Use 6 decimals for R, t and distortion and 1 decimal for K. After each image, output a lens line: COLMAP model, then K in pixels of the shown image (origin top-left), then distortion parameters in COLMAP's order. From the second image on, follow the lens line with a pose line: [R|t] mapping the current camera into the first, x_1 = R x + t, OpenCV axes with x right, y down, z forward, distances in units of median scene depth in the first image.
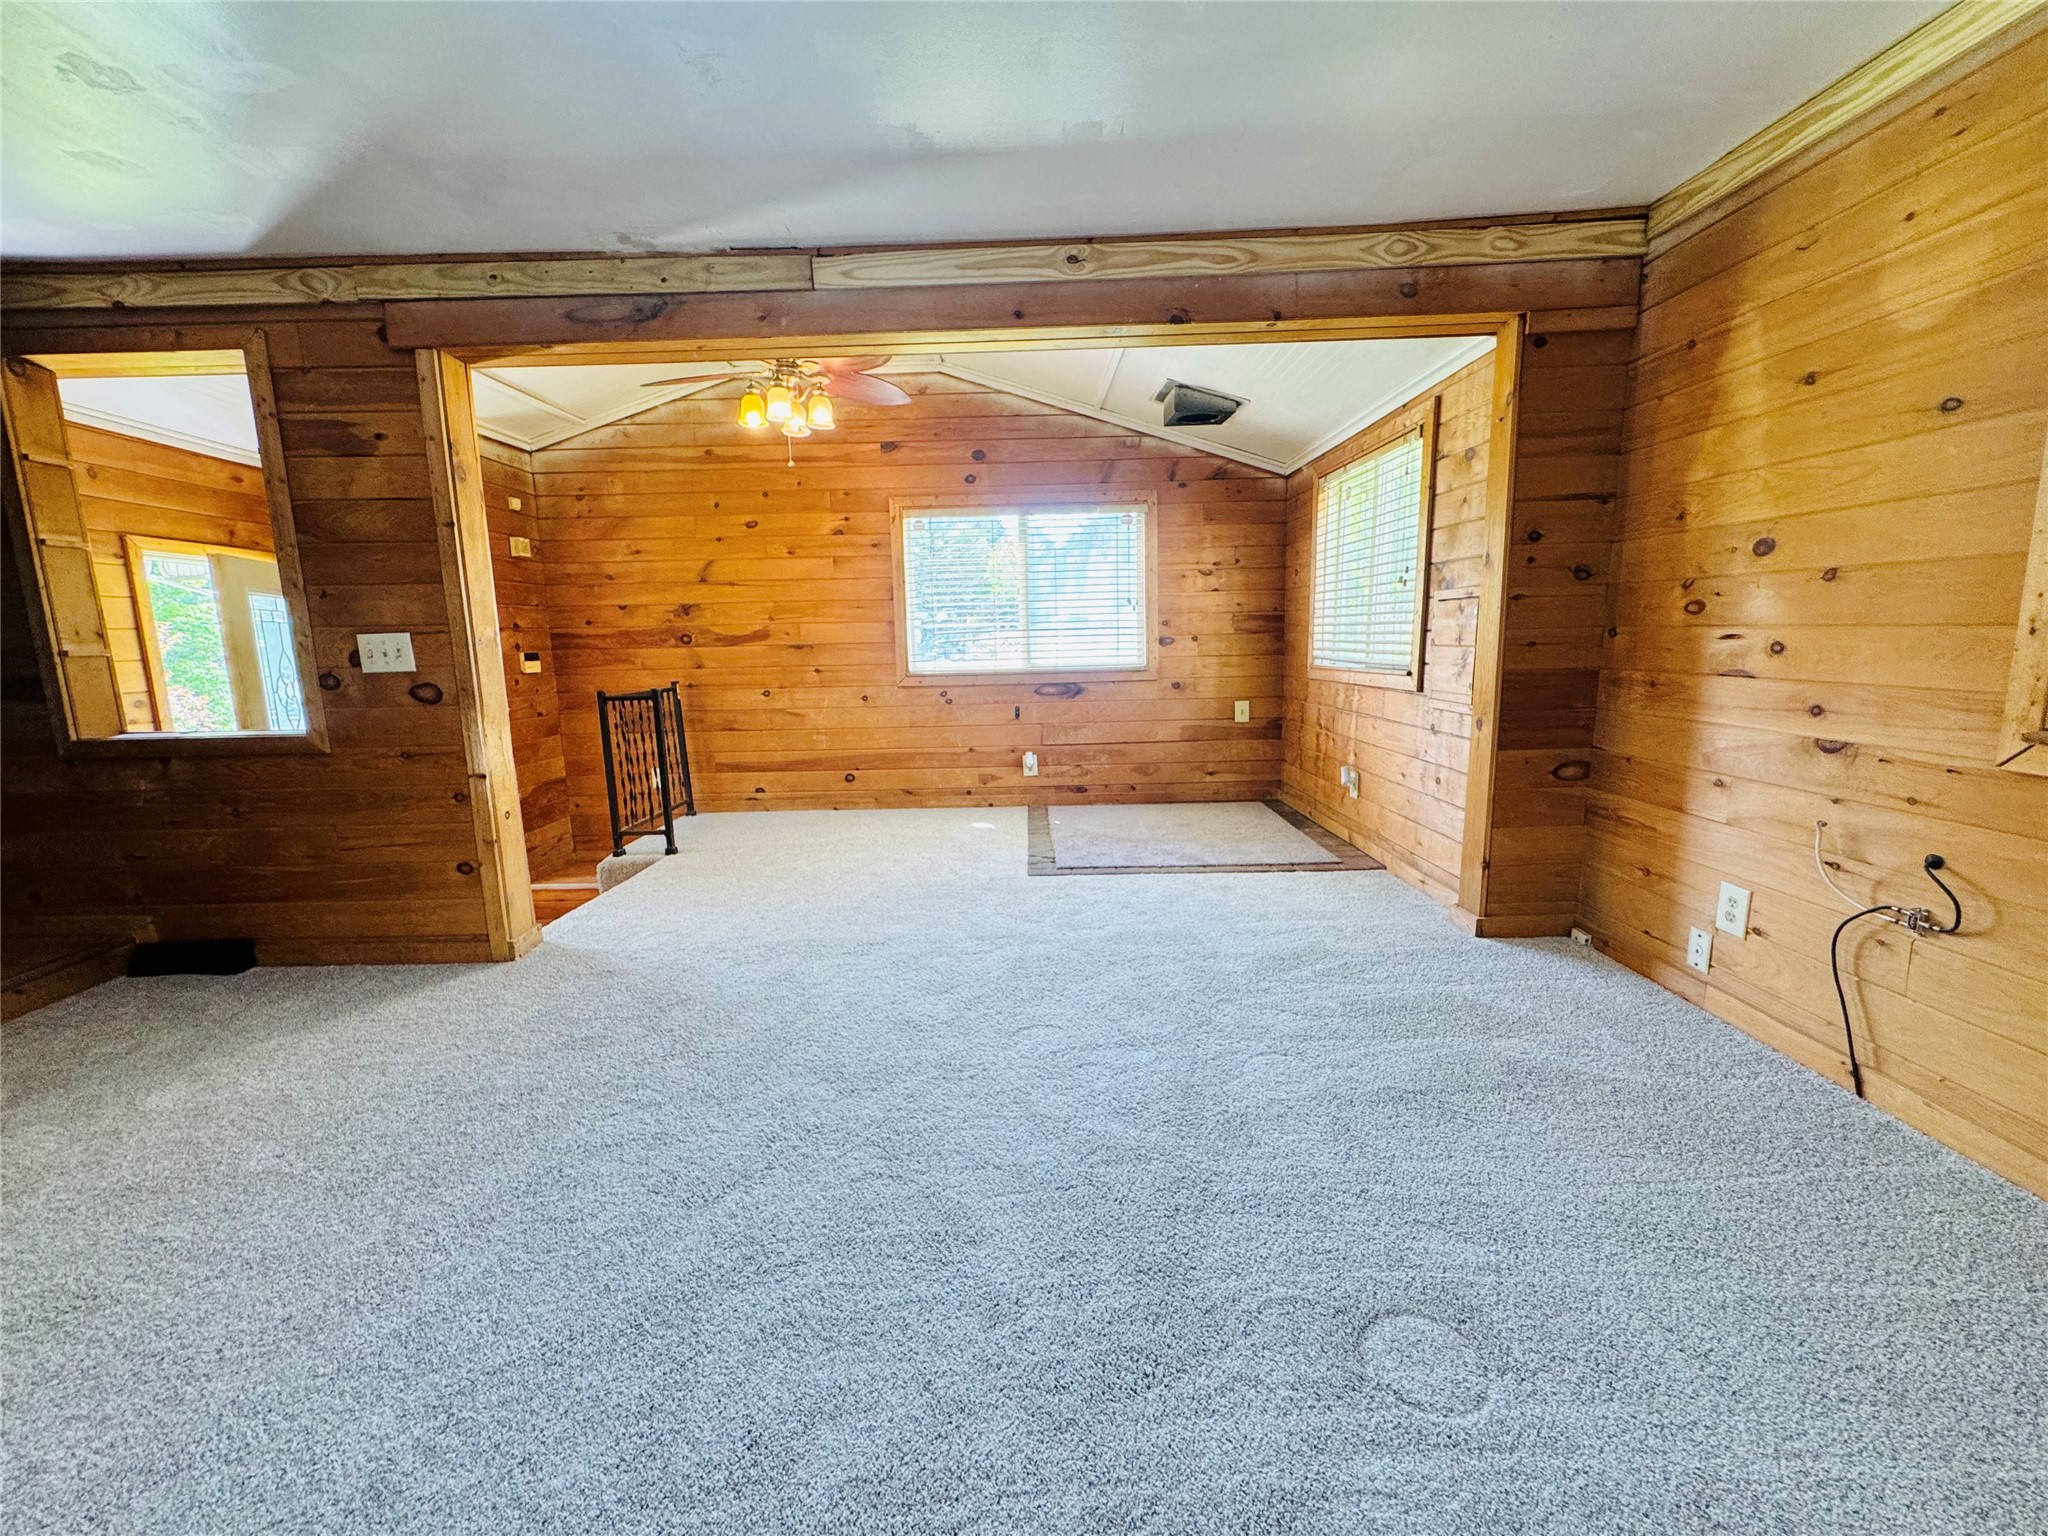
lens RADIAL K [[823.7, 0, 1022.2], [0, 823.7, 770.6], [0, 0, 1]] dist [-0.004751, 0.000509]
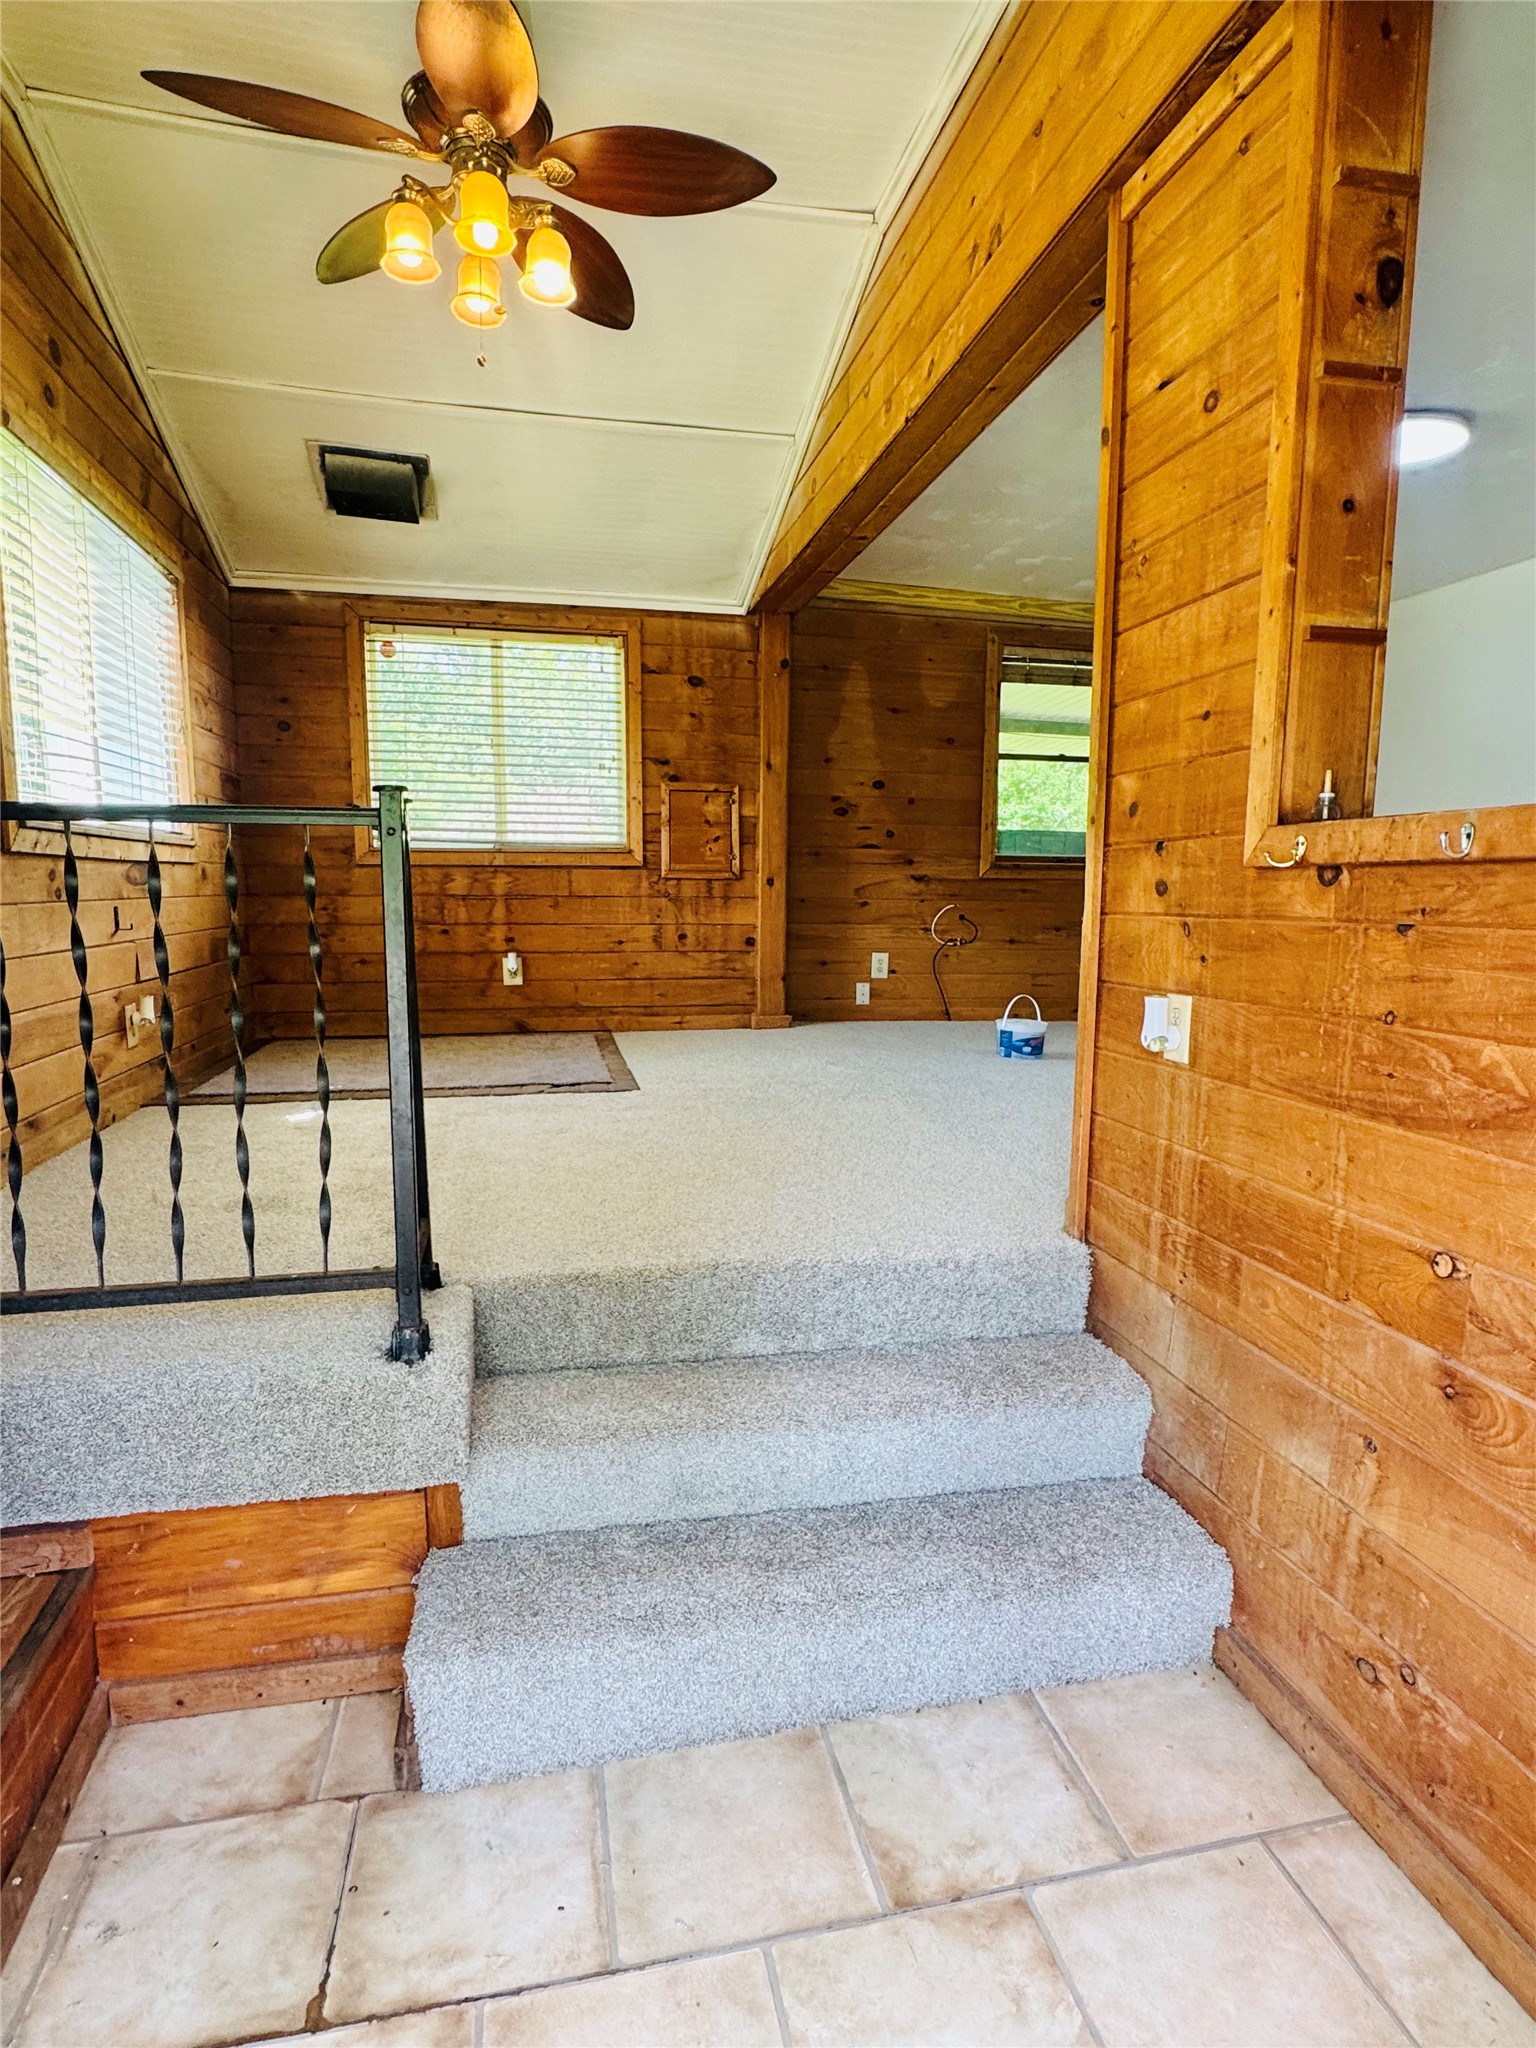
lens RADIAL K [[1152.0, 0, 769.9], [0, 1152.0, 1021.8], [0, 0, 1]] dist [0.000839, -0.002397]
pose [[-0.219011, -0.091407, 0.971431, -0.799917], [0.152420, 0.980175, 0.126593, -0.040600], [-0.963744, 0.175791, -0.200736, 0.820215]]
